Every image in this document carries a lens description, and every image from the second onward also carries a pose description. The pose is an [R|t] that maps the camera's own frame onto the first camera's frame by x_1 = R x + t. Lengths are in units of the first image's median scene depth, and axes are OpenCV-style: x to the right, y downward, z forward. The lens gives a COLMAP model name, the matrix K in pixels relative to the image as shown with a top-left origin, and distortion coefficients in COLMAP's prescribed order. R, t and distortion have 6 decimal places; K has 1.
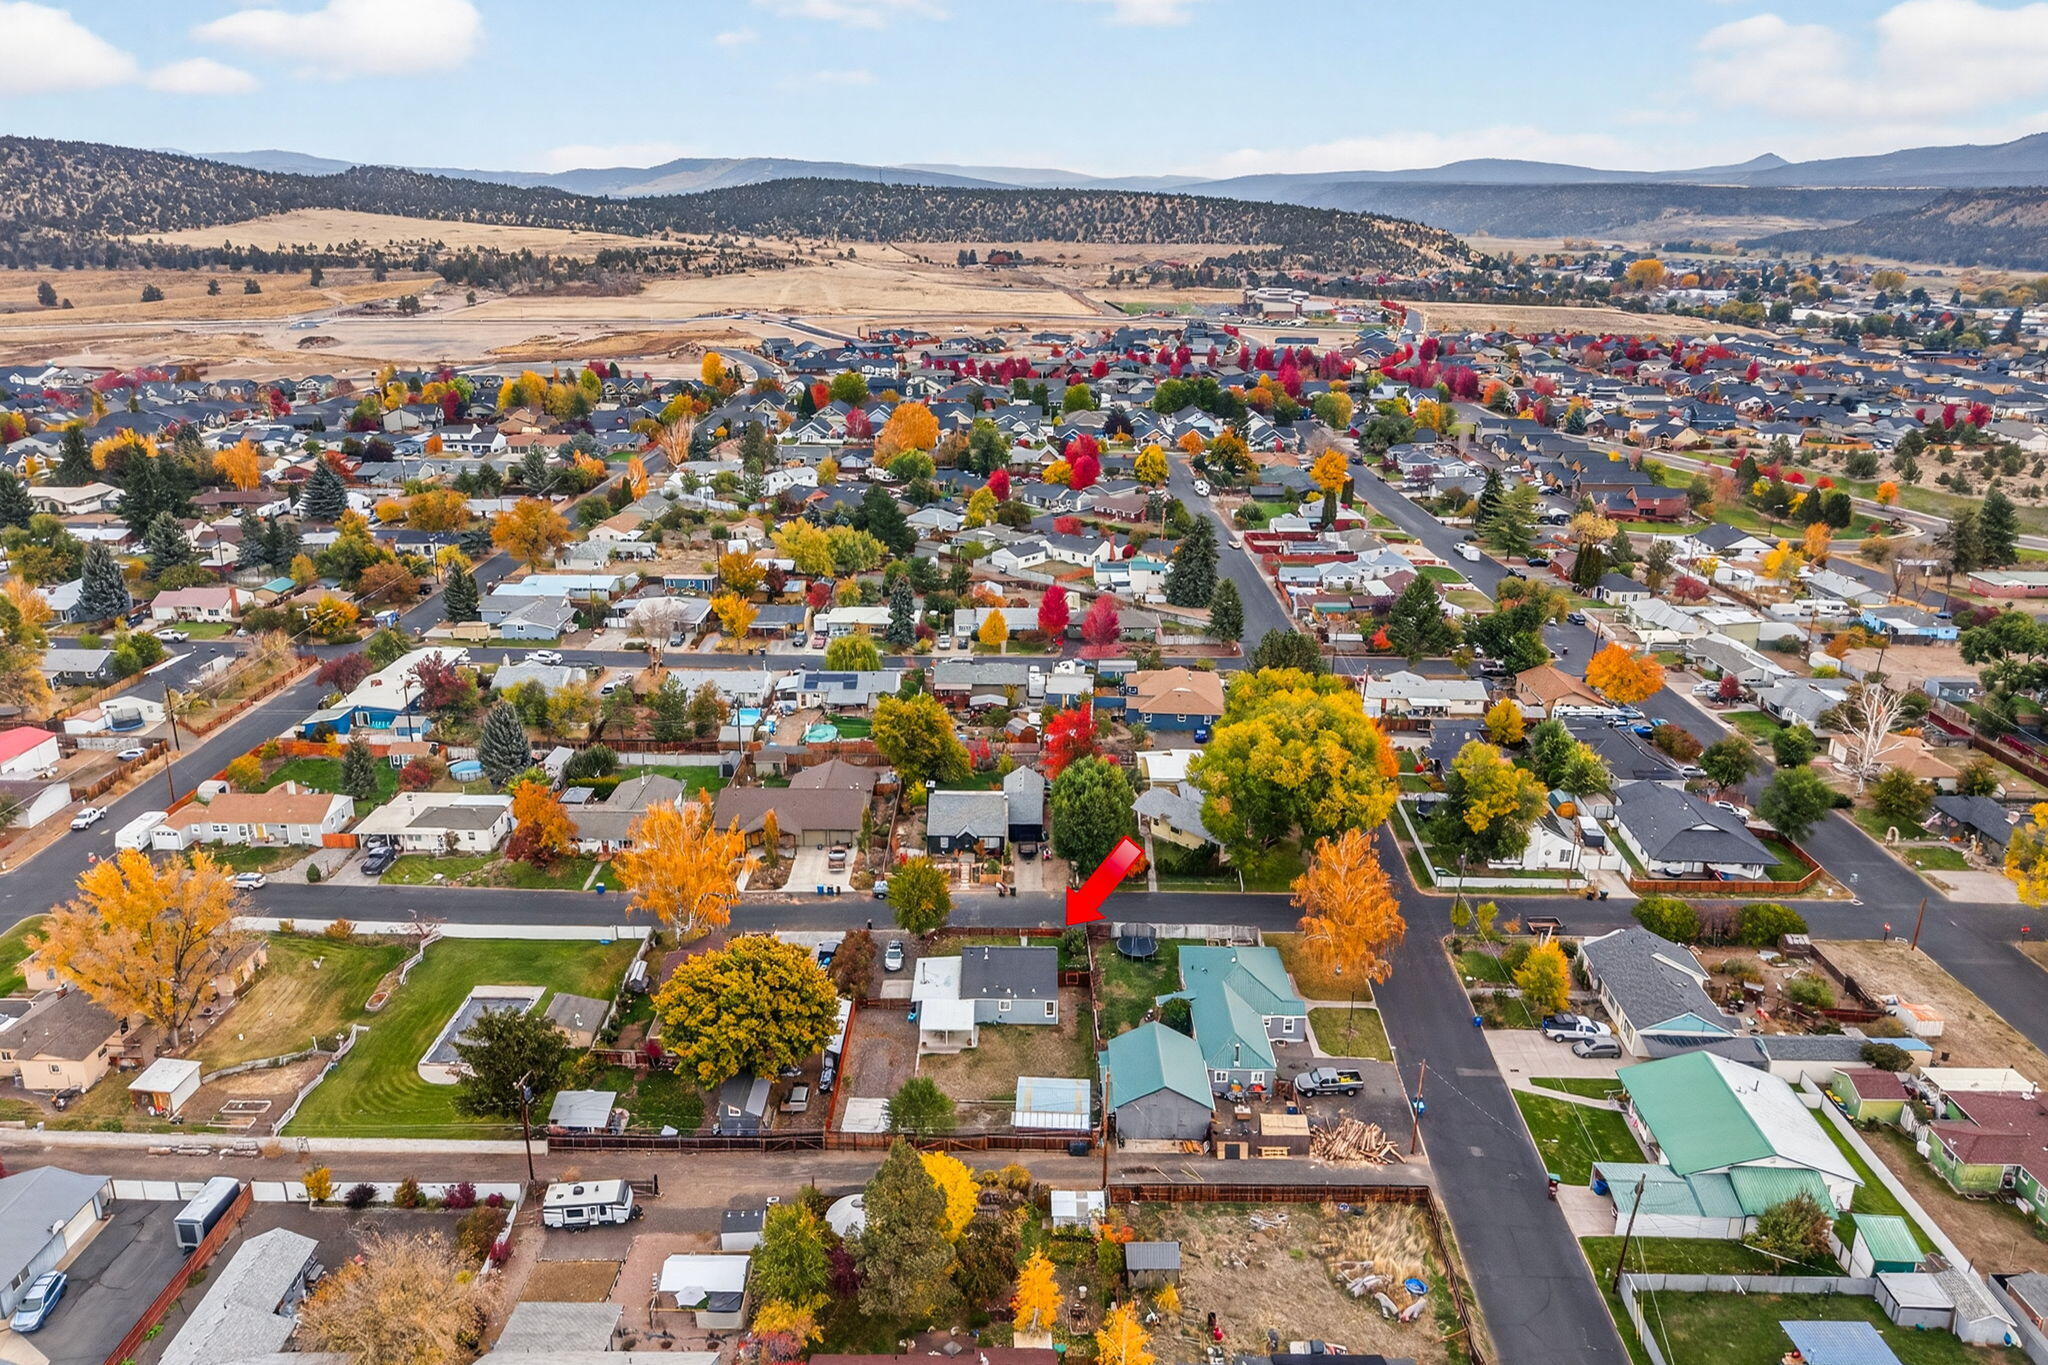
lens RADIAL K [[1411.8, 0, 998.1], [0, 1411.8, 692.4], [0, 0, 1]] dist [0.032215, -0.035285]
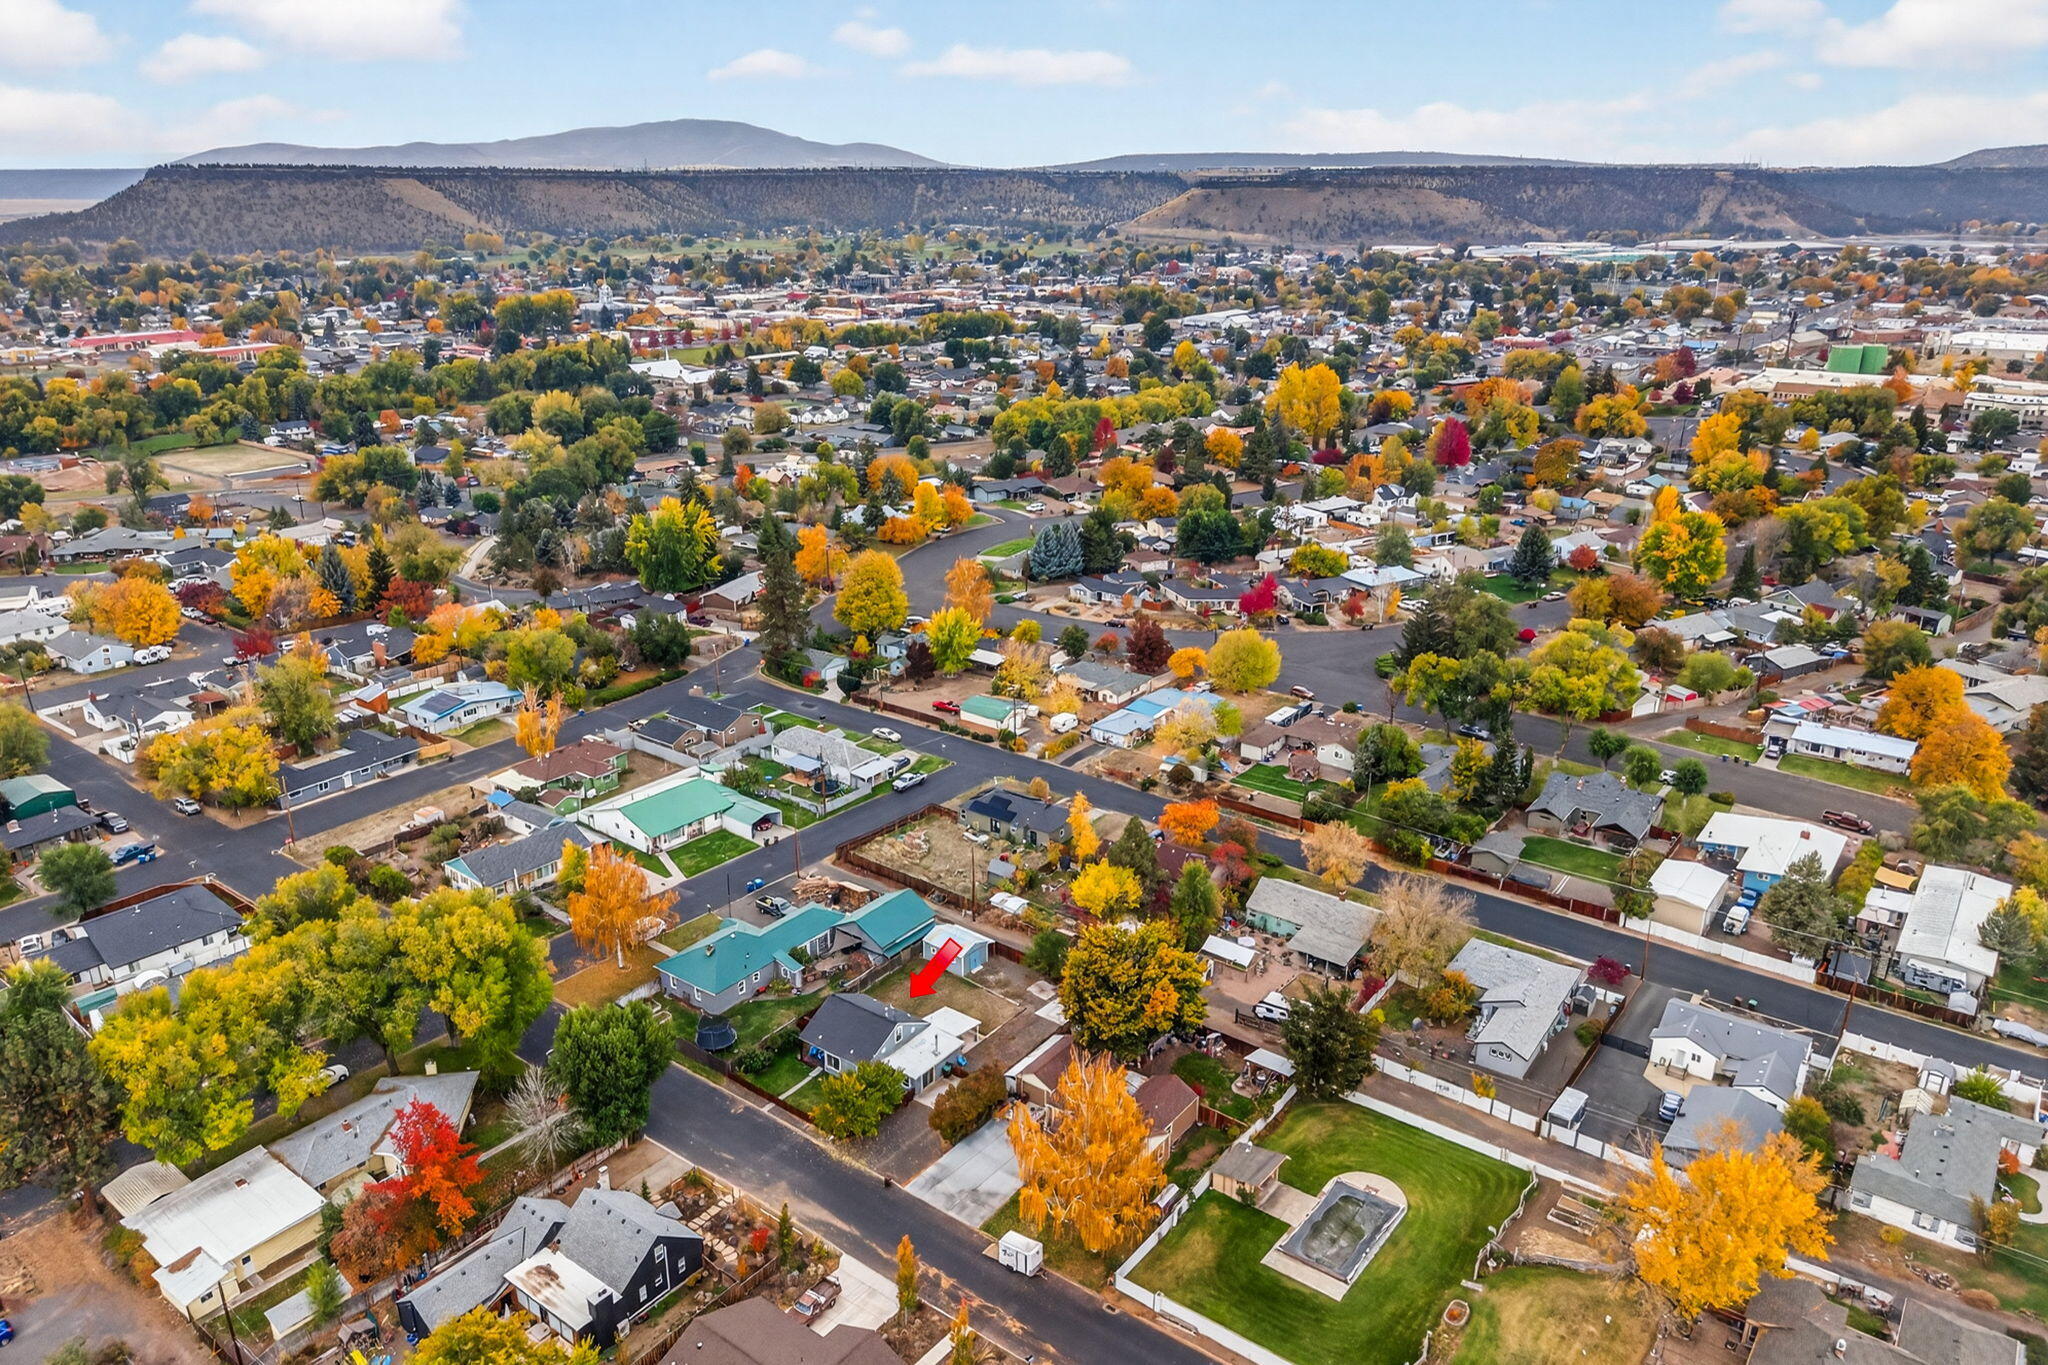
lens RADIAL K [[1412.1, 0, 1024.0], [0, 1412.1, 682.5], [0, 0, 1]] dist [0.110131, -0.183921]
pose [[-0.822409, -0.195907, 0.534101, -0.326019], [0.176293, 0.804859, 0.566677, -0.318248], [-0.540892, 0.560199, -0.627386, 0.782781]]
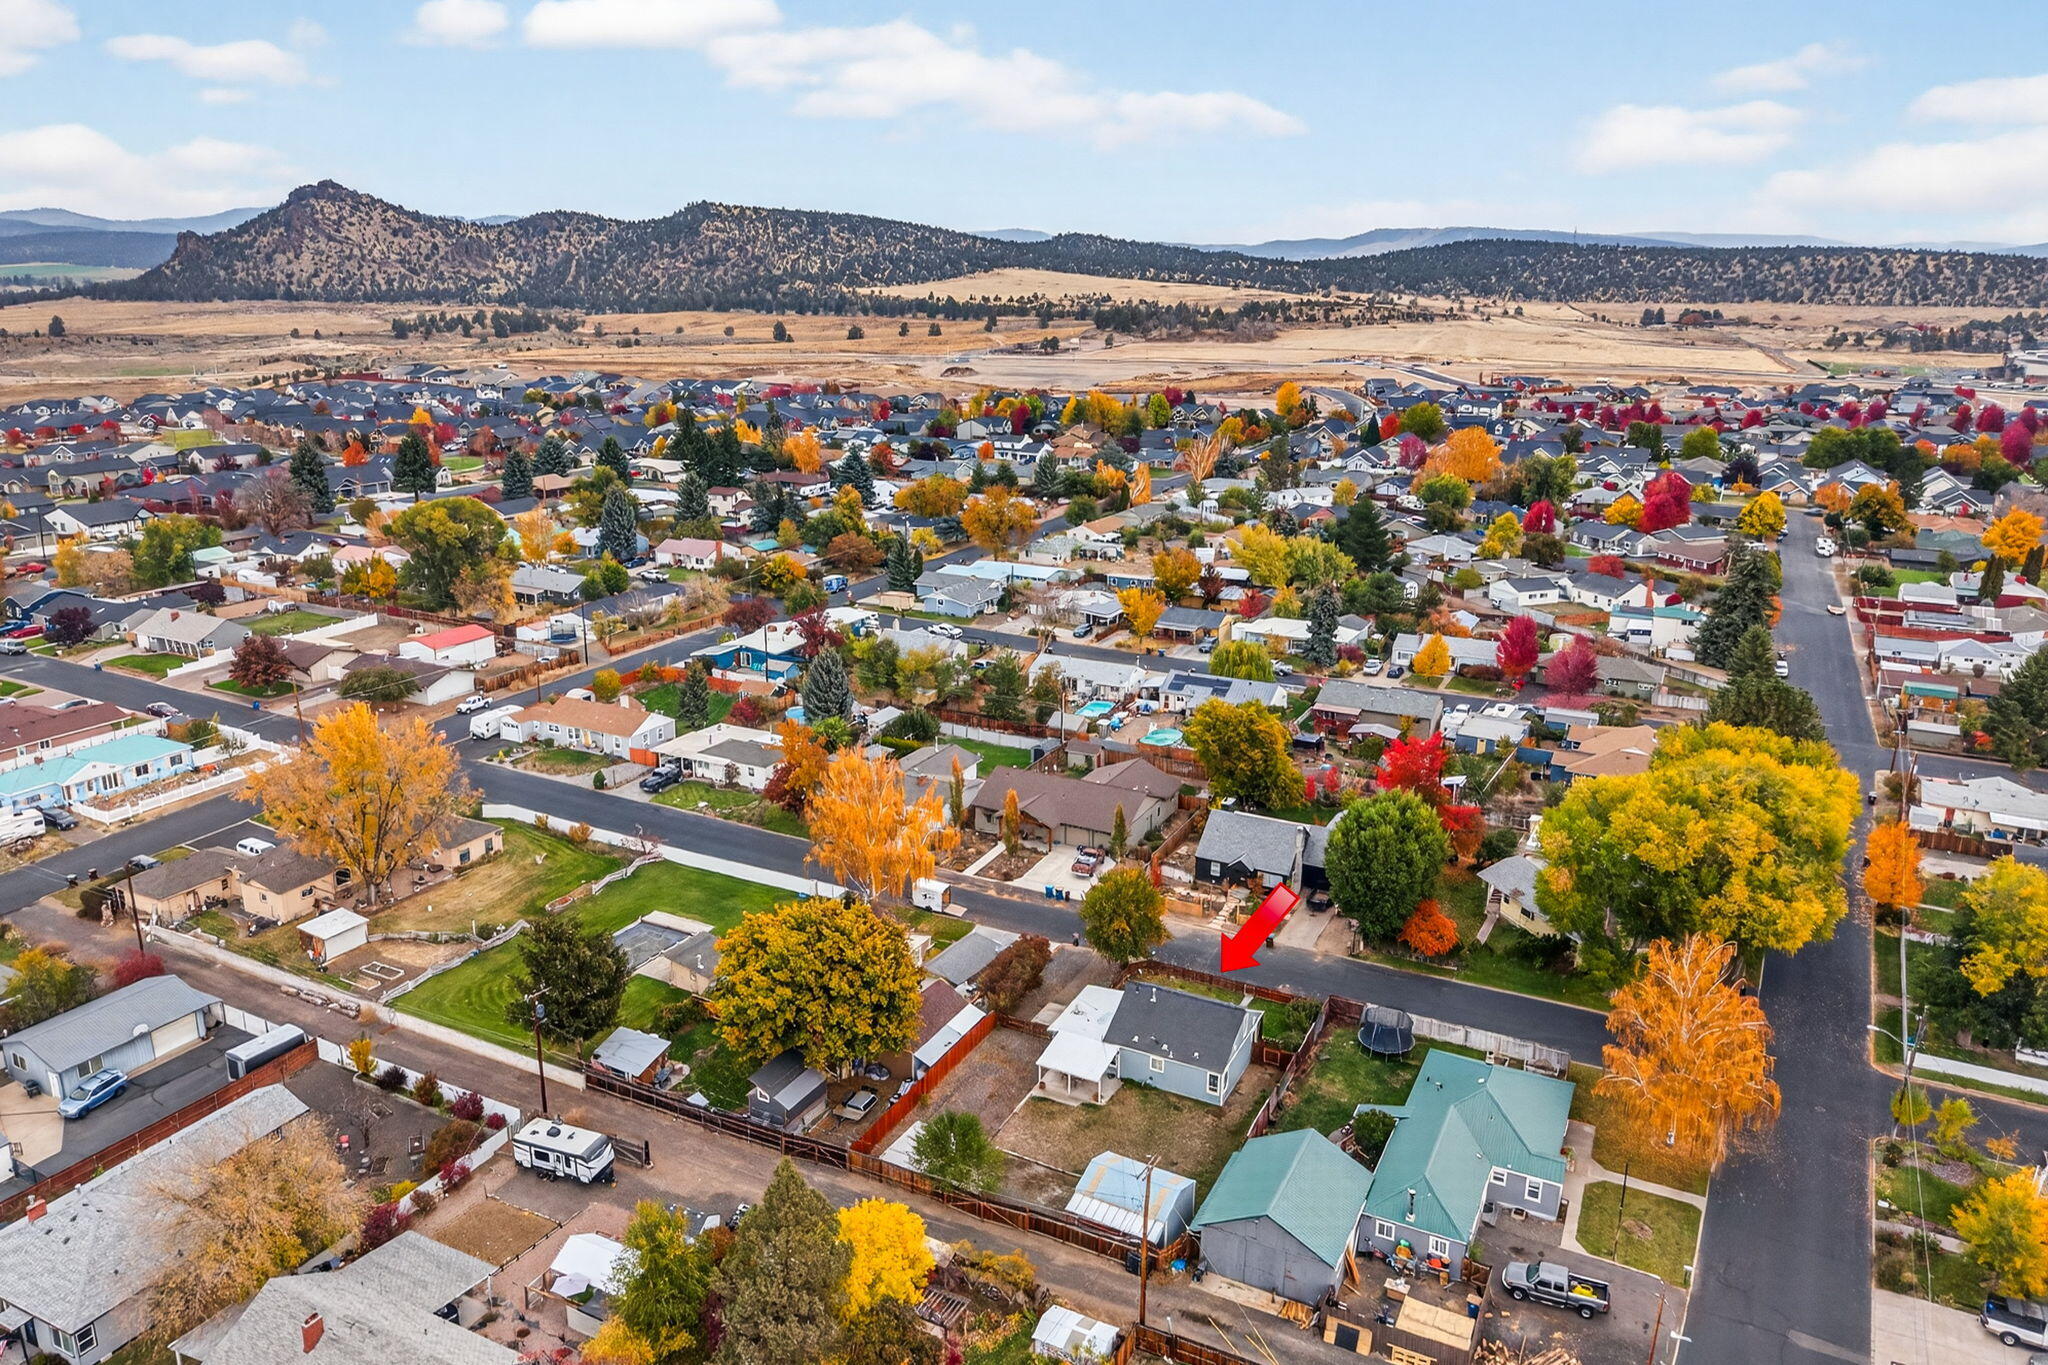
lens RADIAL K [[1411.9, 0, 990.4], [0, 1411.9, 676.8], [0, 0, 1]] dist [0.035995, -0.039874]
pose [[0.892895, 0.123584, -0.432974, 0.120941], [-0.148313, 0.988657, -0.023664, 0.023162], [0.425138, 0.085346, 0.901096, 0.127641]]
